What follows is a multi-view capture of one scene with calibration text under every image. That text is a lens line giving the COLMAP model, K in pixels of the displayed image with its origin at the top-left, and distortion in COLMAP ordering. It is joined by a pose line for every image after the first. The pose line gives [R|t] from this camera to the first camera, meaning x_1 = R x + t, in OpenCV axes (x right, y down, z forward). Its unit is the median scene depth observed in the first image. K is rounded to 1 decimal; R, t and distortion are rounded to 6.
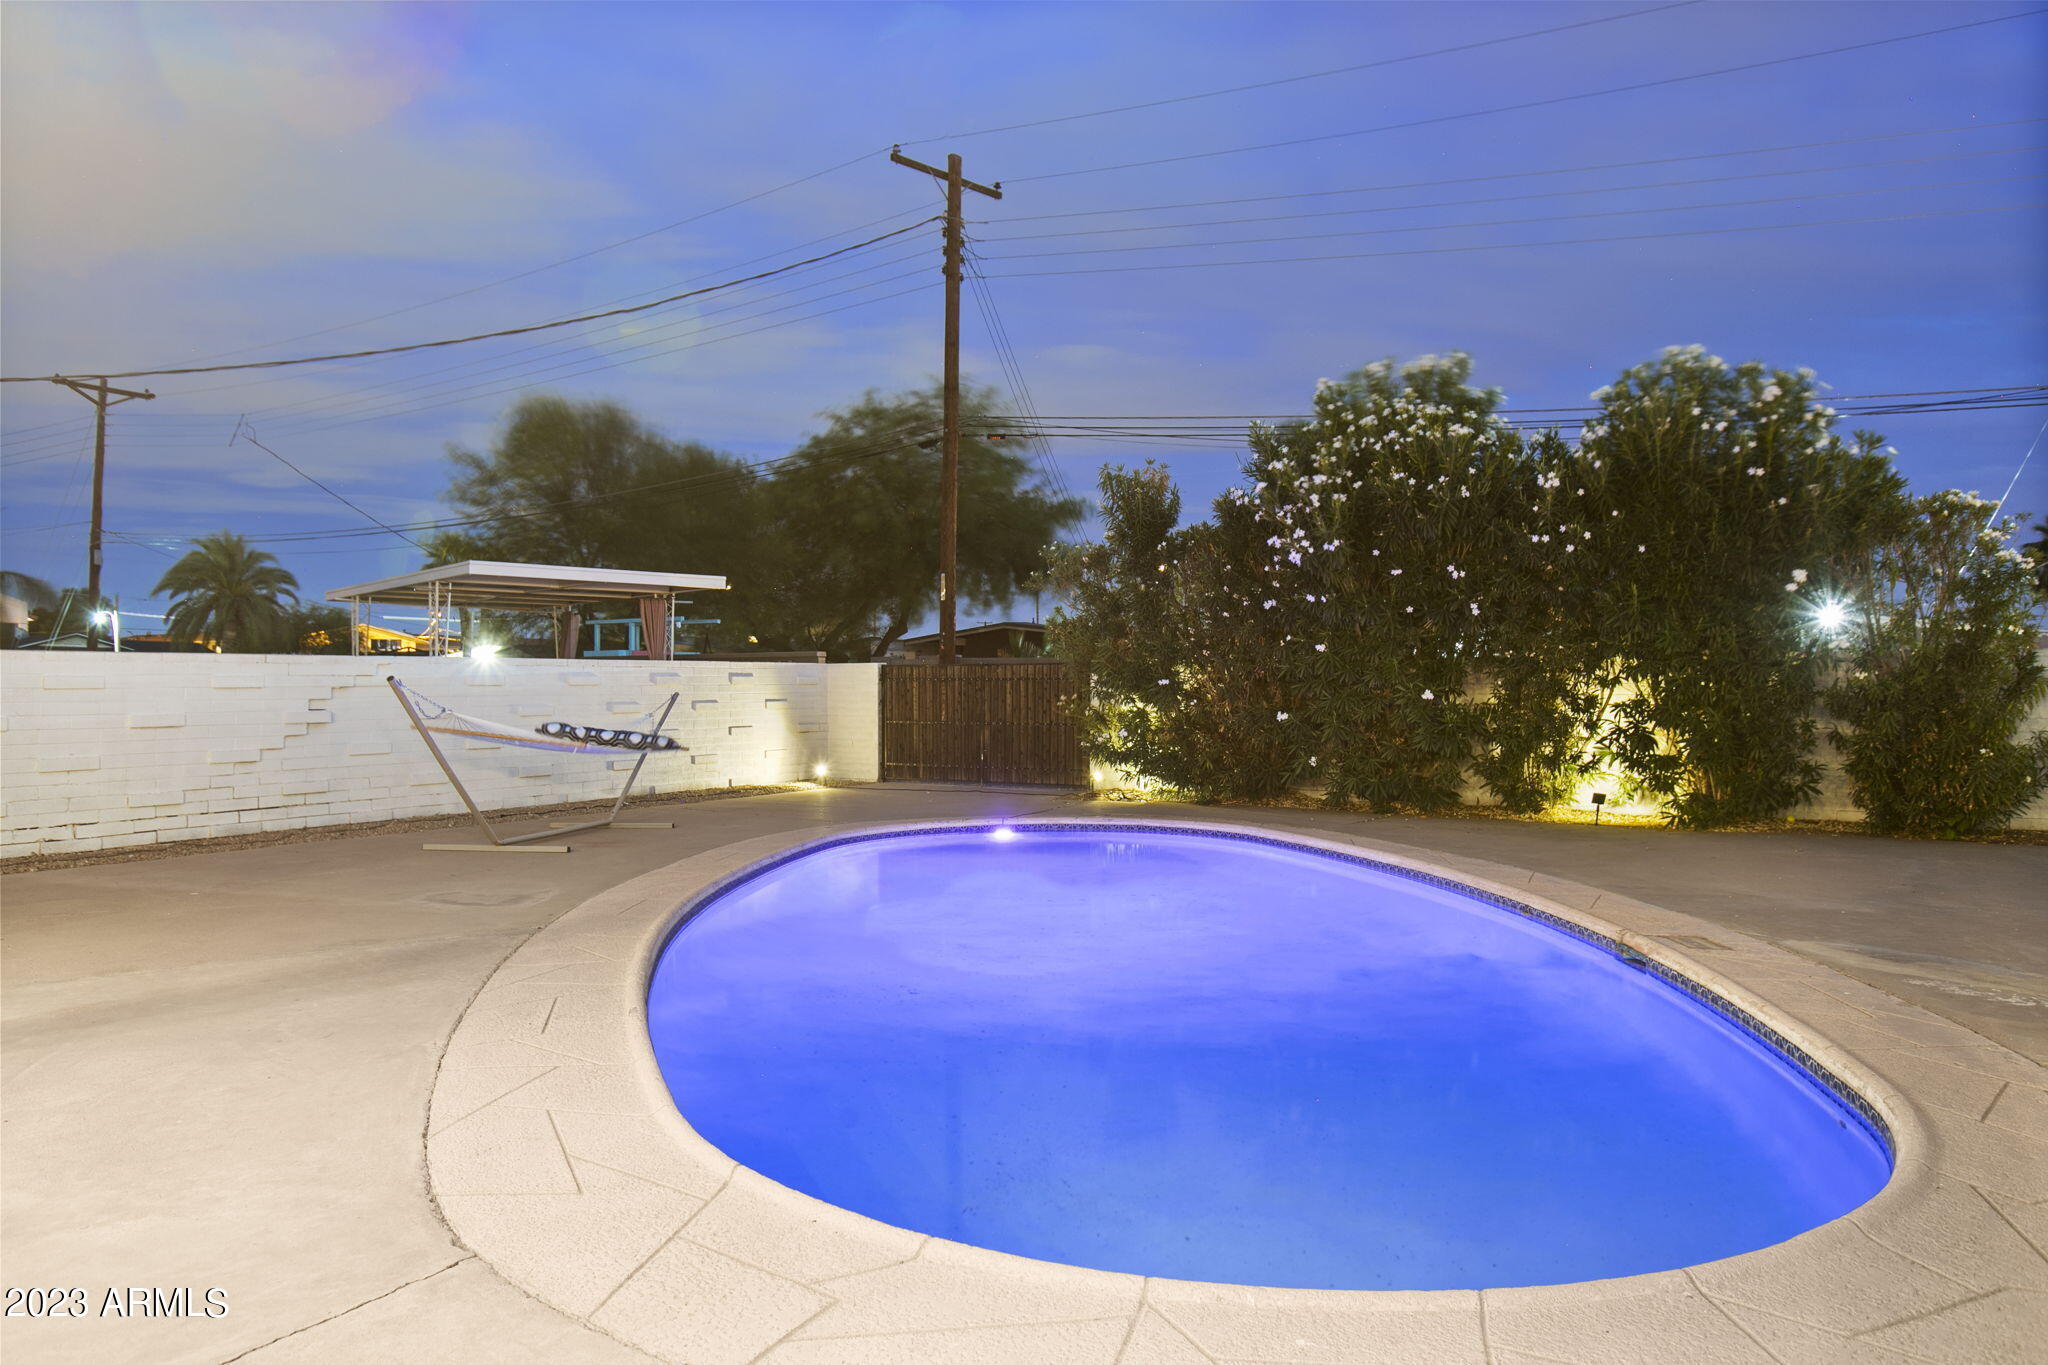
lens RADIAL K [[1342.0, 0, 1058.2], [0, 1342.0, 682.2], [0, 0, 1]] dist [-0.019441, 0.002016]
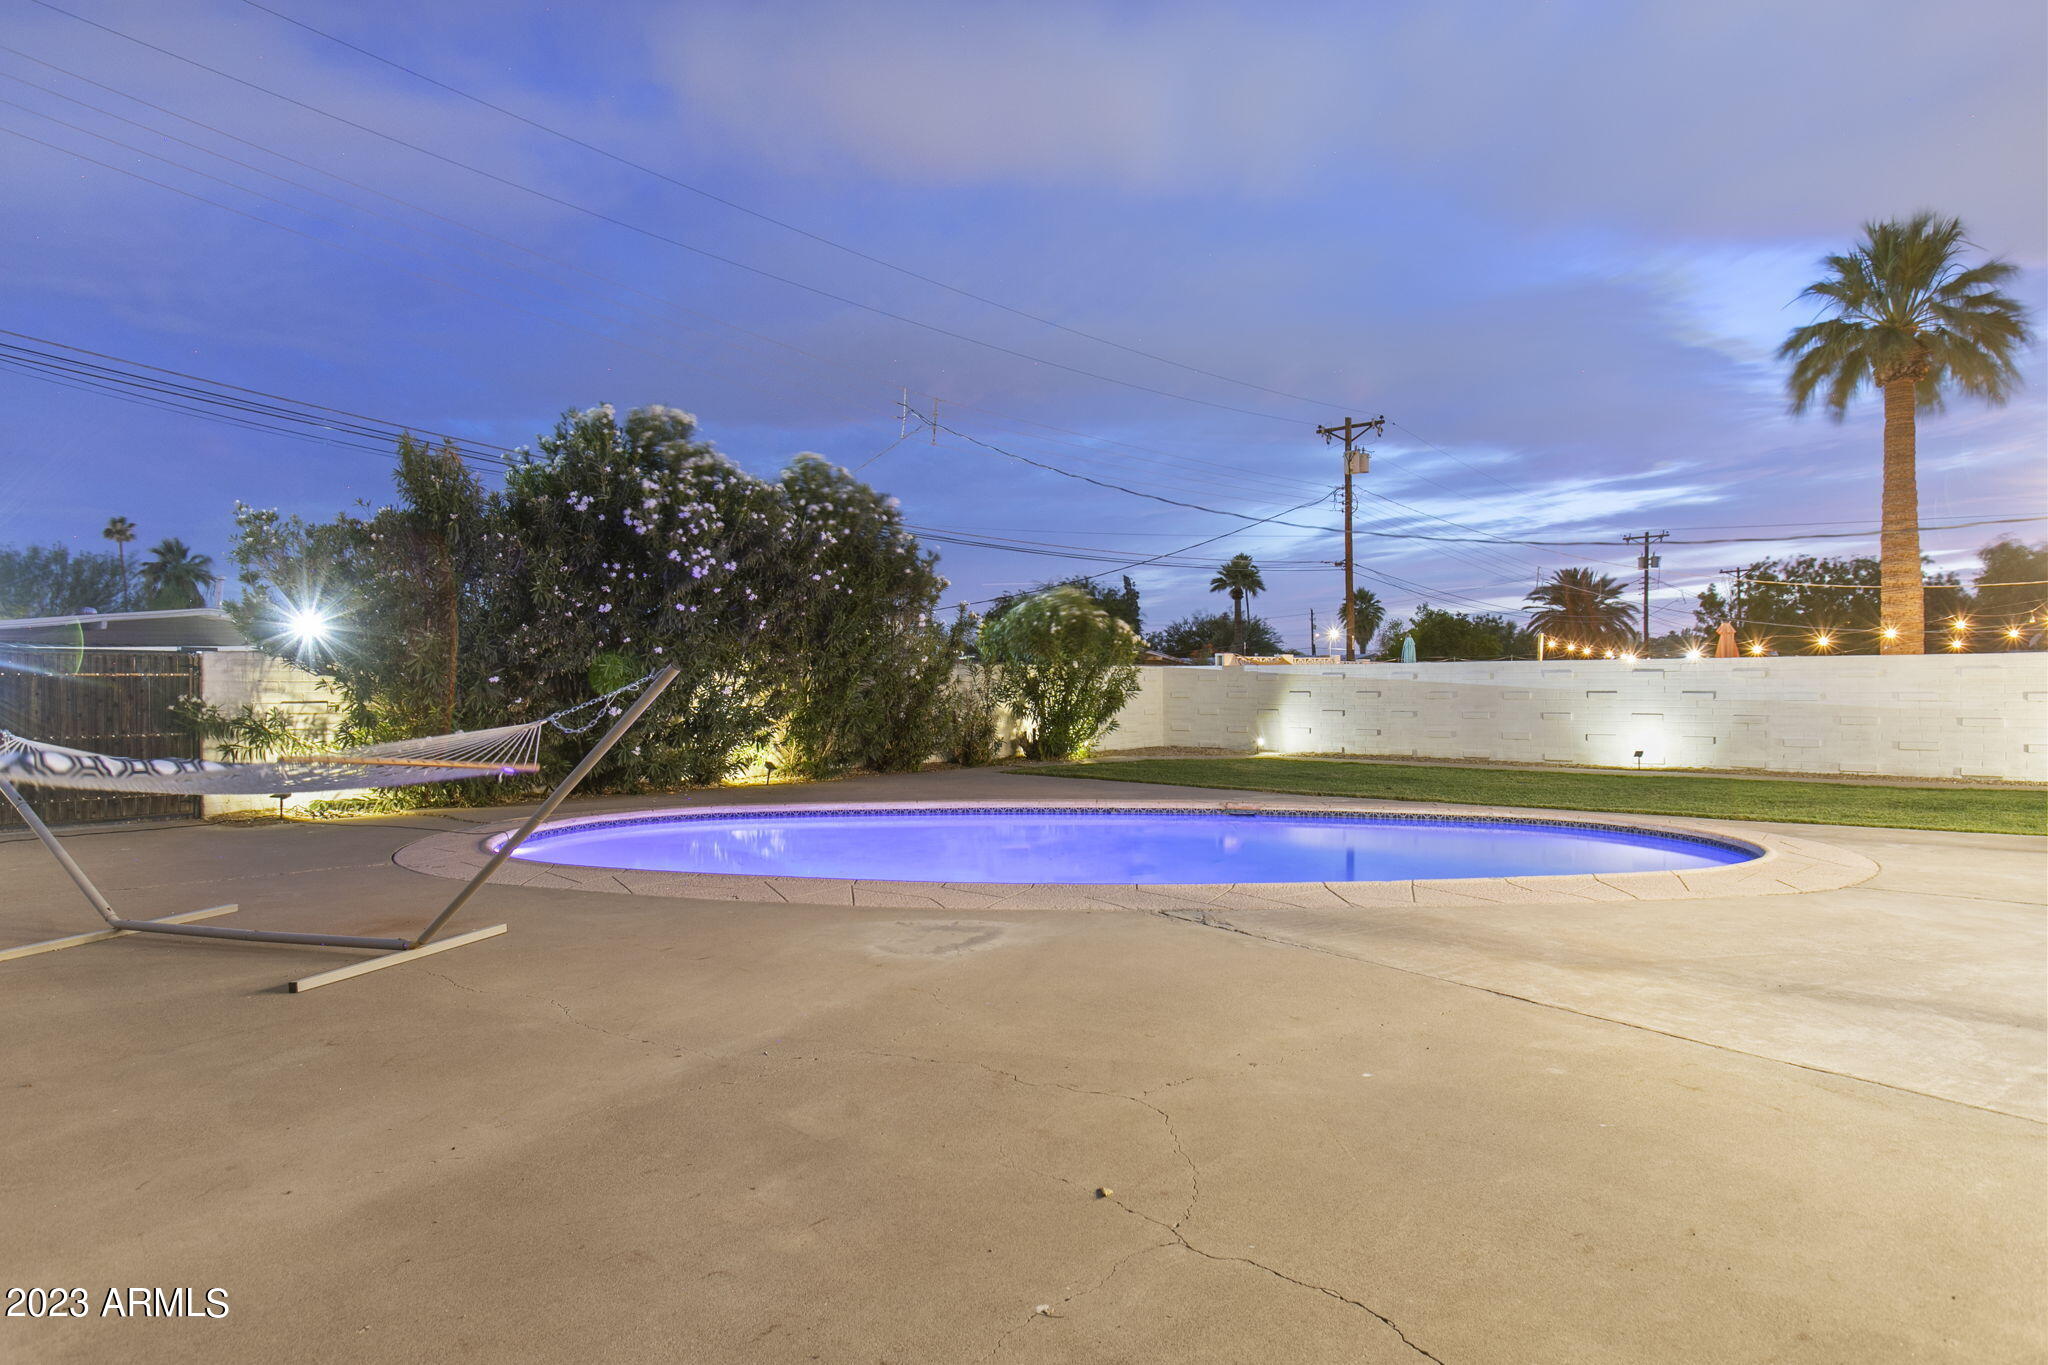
lens RADIAL K [[1160.0, 0, 1024.0], [0, 1160.0, 682.5], [0, 0, 1]] dist [-0.000148, 0.002396]
pose [[0.200799, 0.005799, 0.979615, -0.490815], [0.001786, 0.999979, -0.006286, 0.005740], [-0.979631, 0.003012, 0.200785, 0.348381]]
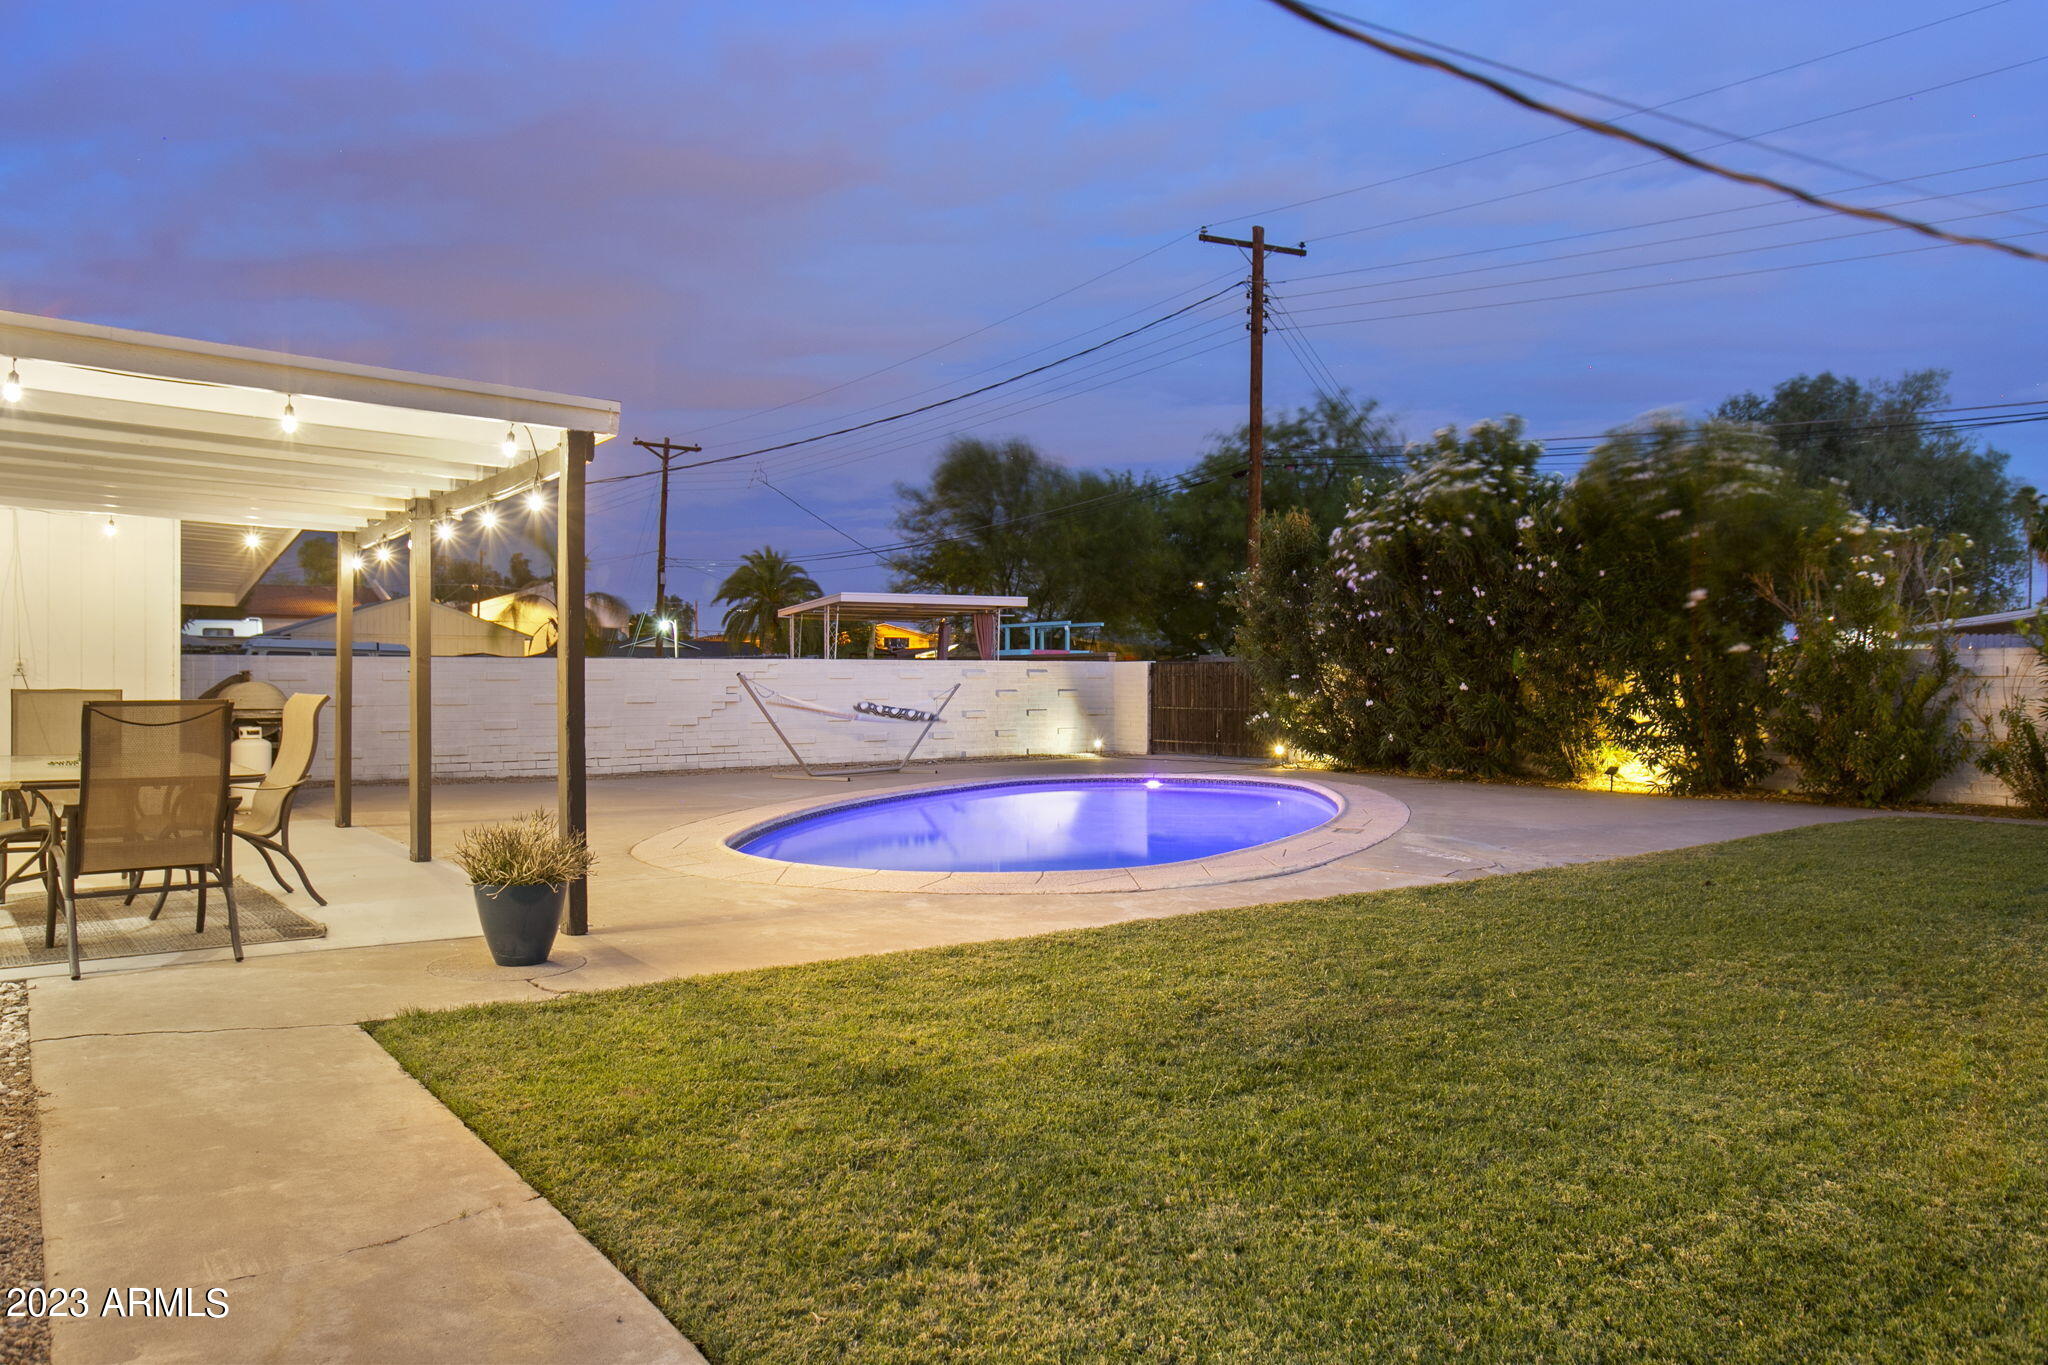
lens RADIAL K [[1364.7, 0, 1050.8], [0, 1364.7, 679.0], [0, 0, 1]] dist [0.001518, 0.004196]
pose [[0.934405, 0.001761, -0.356208, 0.256081], [-0.001101, 0.999997, 0.002057, -0.000184], [0.356211, -0.001530, 0.934404, -0.259177]]
